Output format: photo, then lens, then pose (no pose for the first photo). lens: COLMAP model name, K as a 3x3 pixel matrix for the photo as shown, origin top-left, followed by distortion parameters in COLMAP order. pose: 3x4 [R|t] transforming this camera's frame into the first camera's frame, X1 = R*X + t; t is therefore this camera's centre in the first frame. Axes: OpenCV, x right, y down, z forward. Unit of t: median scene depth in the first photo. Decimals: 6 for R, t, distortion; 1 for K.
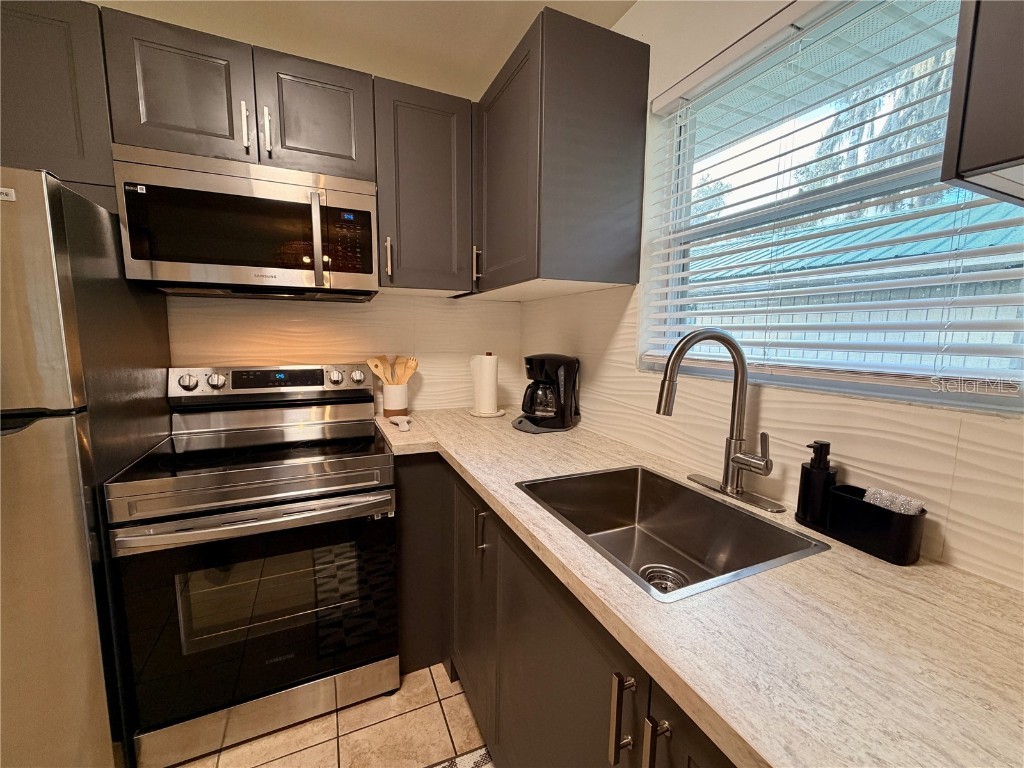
lens RADIAL K [[408.5, 0, 509.1], [0, 408.5, 383.2], [0, 0, 1]] dist [-0.000289, 0.000185]
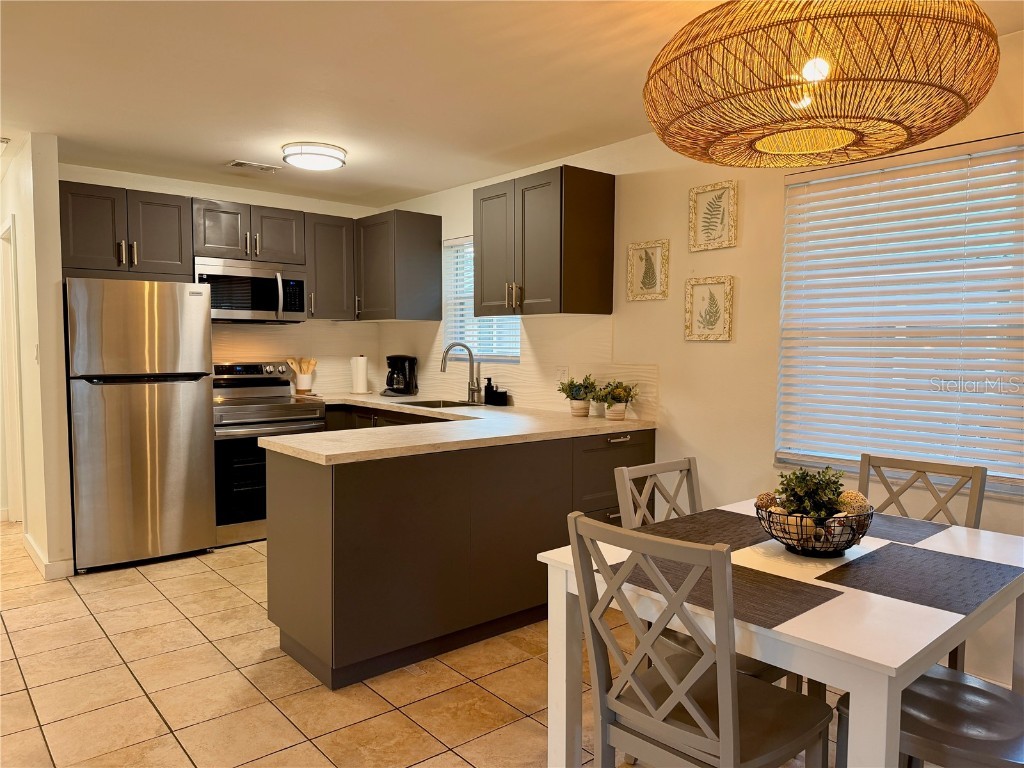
lens RADIAL K [[718.1, 0, 516.2], [0, 718.1, 389.8], [0, 0, 1]] dist [0.069990, -0.095259]
pose [[0.961790, -0.020552, 0.273014, -0.330041], [0.035212, 0.998183, -0.048906, 0.305948], [-0.271513, 0.056650, 0.960766, -2.604864]]
